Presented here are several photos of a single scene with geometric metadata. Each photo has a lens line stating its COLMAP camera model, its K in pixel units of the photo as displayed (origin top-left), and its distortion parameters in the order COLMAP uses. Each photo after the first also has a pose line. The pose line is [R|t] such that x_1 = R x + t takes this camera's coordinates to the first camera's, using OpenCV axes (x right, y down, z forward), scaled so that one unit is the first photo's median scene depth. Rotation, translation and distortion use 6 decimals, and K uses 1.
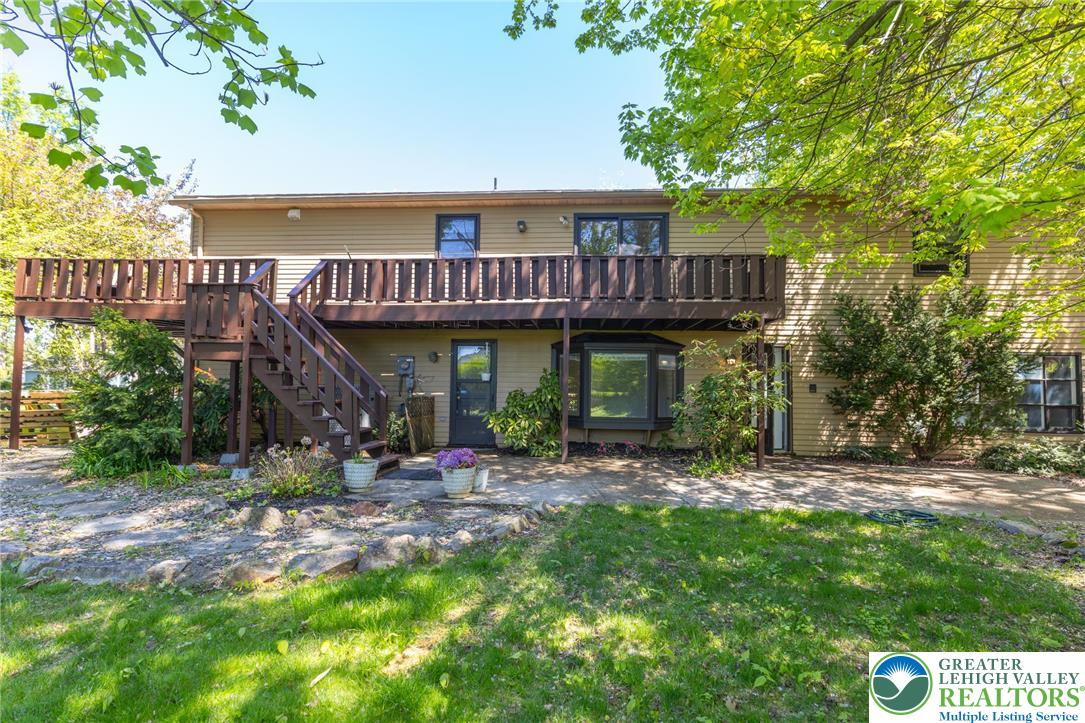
lens RADIAL K [[494.8, 0, 542.5], [0, 494.8, 361.5], [0, 0, 1]] dist [0.000145, 0.000140]
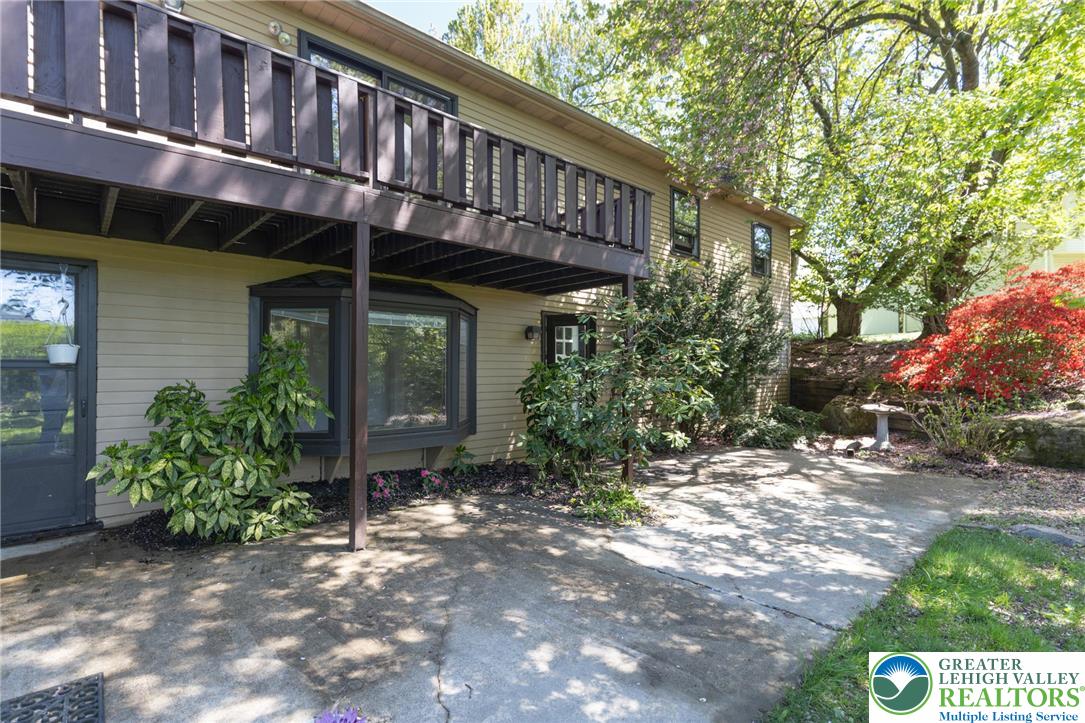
lens RADIAL K [[512.9, 0, 542.5], [0, 512.9, 361.5], [0, 0, 1]] dist [-0.000730, -0.000177]
pose [[0.697066, 0.003754, 0.716997, -0.141635], [-0.024323, 0.999535, 0.018414, 0.020665], [-0.716594, -0.030275, 0.696833, 0.452493]]
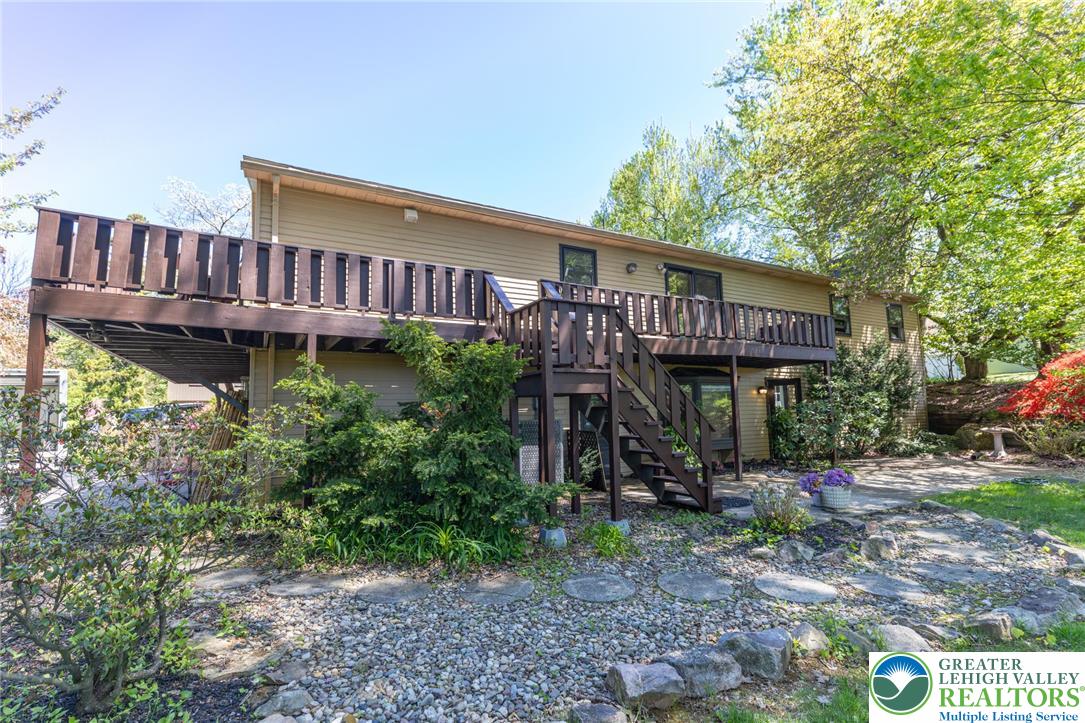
lens RADIAL K [[494.8, 0, 542.5], [0, 494.8, 361.5], [0, 0, 1]] dist [0.000145, 0.000140]
pose [[0.836814, 0.031725, 0.546568, -0.786142], [0.008770, 0.997415, -0.071321, 0.006845], [-0.547418, 0.064476, 0.834372, 0.213073]]
